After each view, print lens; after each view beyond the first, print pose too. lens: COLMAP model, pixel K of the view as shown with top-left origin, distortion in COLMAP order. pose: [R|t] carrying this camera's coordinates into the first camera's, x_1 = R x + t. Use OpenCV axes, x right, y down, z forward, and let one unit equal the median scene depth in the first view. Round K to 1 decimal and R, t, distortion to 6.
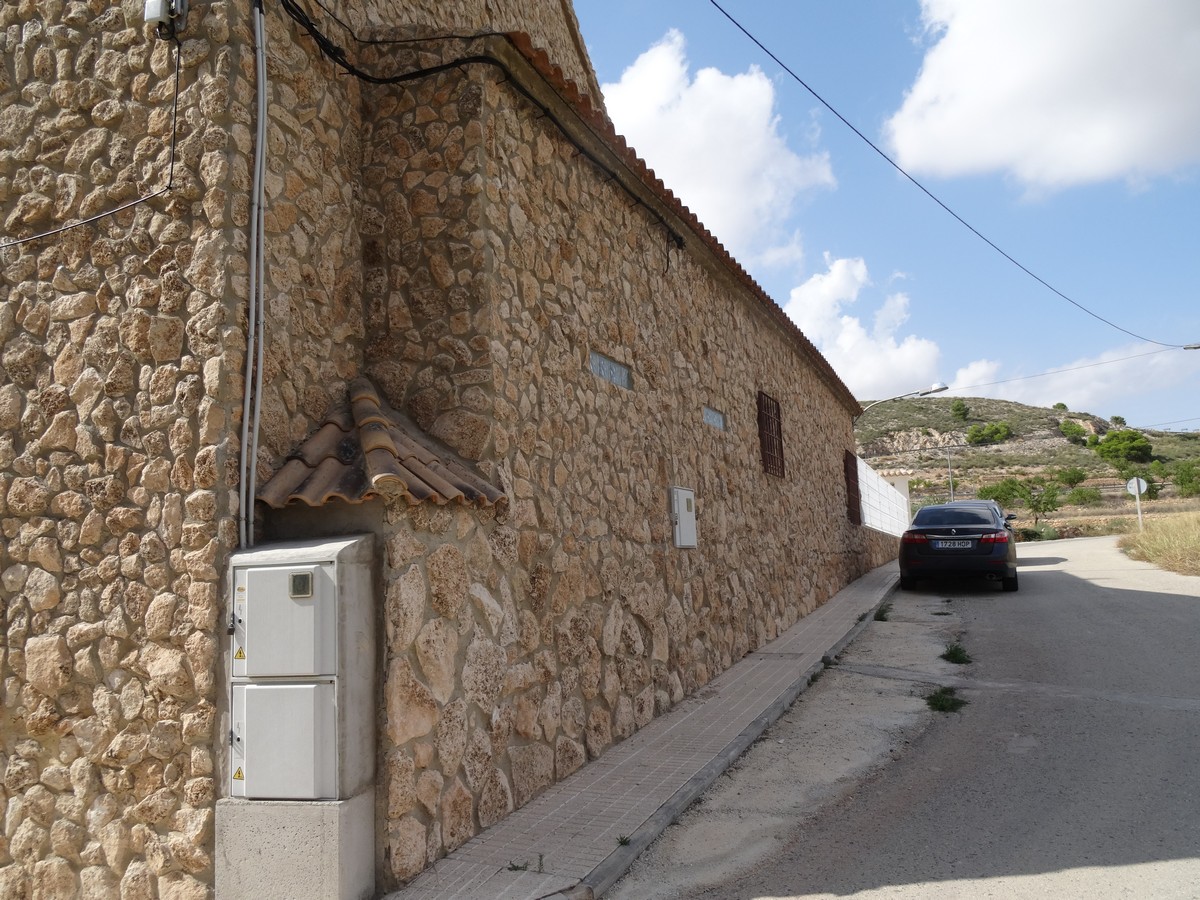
lens RADIAL K [[857.8, 0, 598.6], [0, 857.8, 442.4], [0, 0, 1]] dist [0.002545, -0.006252]
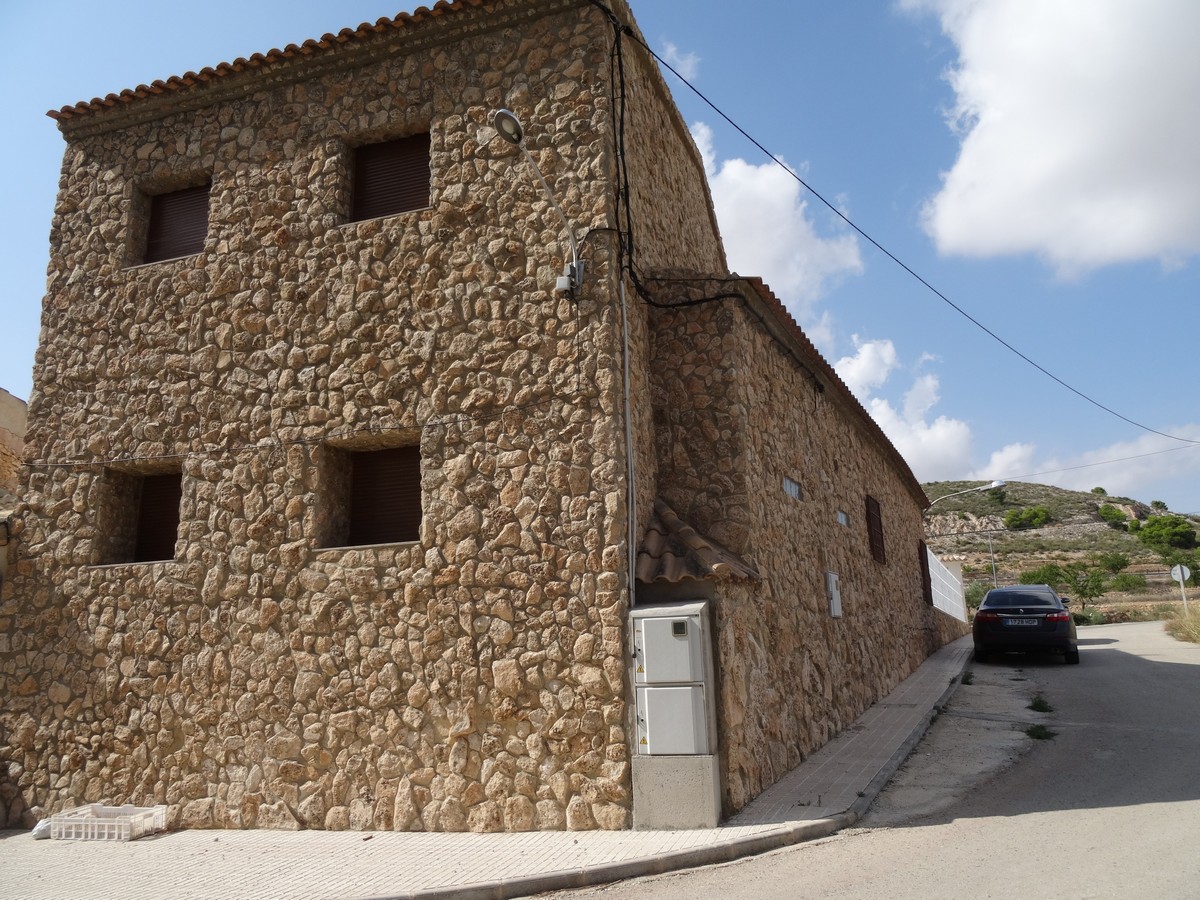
lens RADIAL K [[857.8, 0, 601.4], [0, 857.8, 441.7], [0, 0, 1]] dist [0.002545, -0.006252]
pose [[0.999494, 0.005656, -0.031295, -0.333489], [-0.008573, 0.995547, -0.093874, -0.032079], [0.030624, 0.094094, 0.995092, -0.552841]]
